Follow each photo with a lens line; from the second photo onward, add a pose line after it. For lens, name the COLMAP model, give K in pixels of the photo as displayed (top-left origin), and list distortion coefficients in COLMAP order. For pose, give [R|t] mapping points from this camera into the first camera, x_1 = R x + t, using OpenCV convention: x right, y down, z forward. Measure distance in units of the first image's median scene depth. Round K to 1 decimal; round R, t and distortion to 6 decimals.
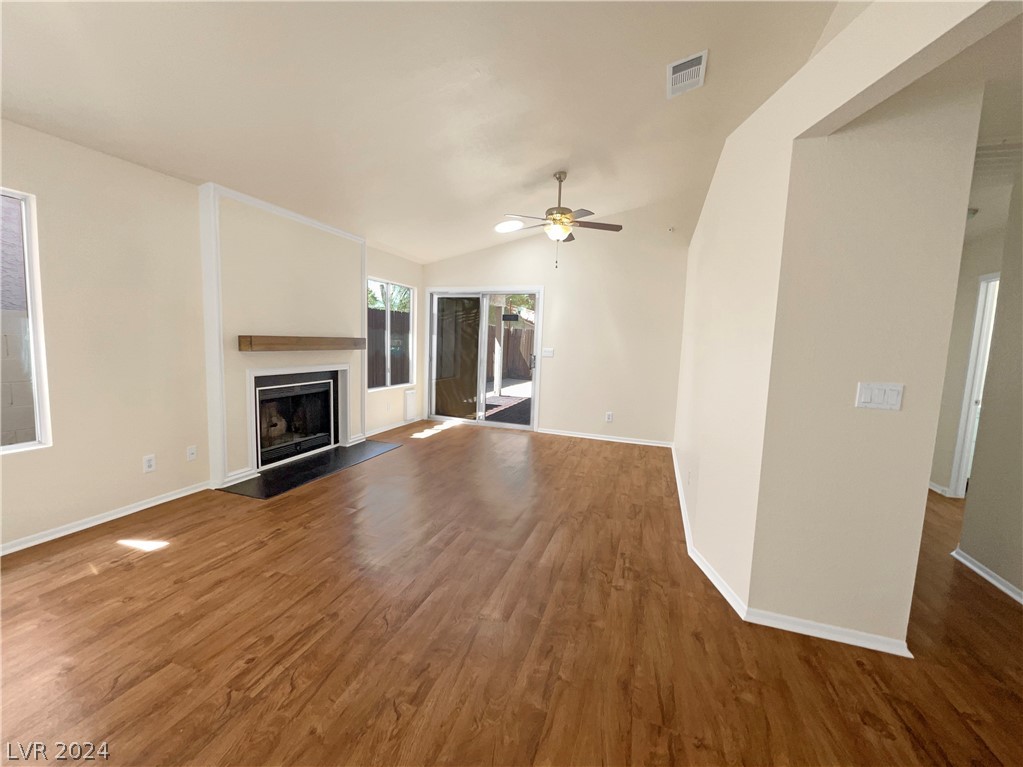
lens RADIAL K [[435.8, 0, 536.5], [0, 435.8, 377.3], [0, 0, 1]] dist [-0.000270, 0.000242]
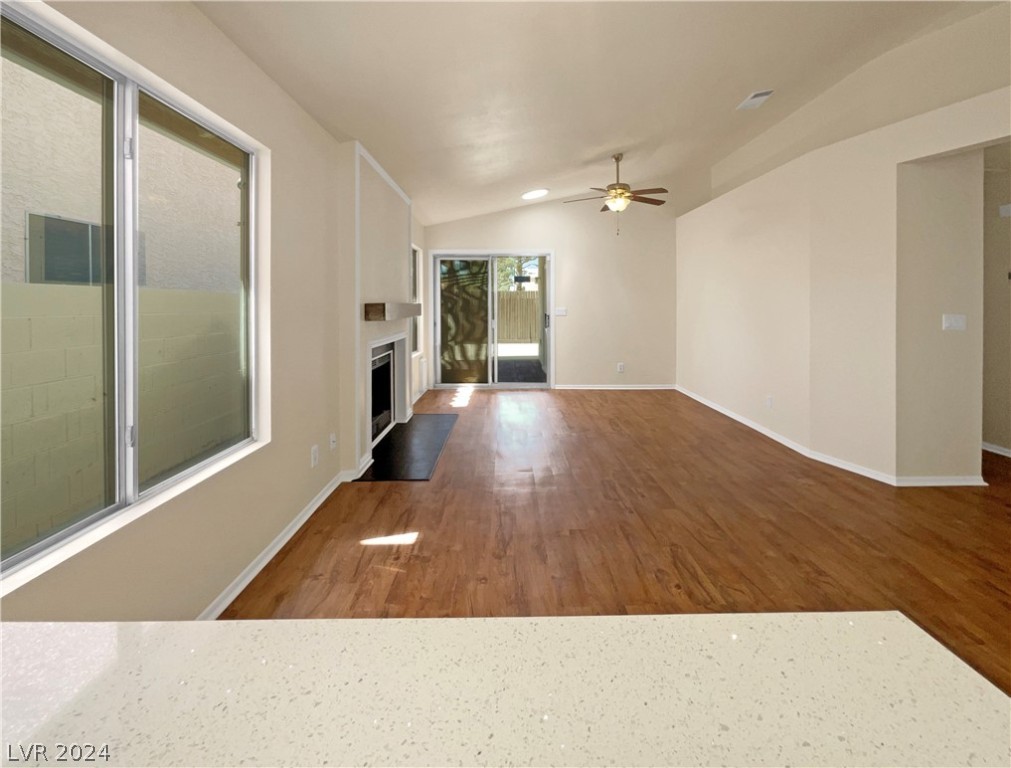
lens RADIAL K [[461.7, 0, 532.9], [0, 461.7, 295.9], [0, 0, 1]] dist [-0.004042, 0.000411]
pose [[0.931687, -0.032025, 0.361849, -0.948870], [0.066093, 0.994425, -0.082165, -0.015532], [-0.357200, 0.100467, 0.928609, -0.030830]]
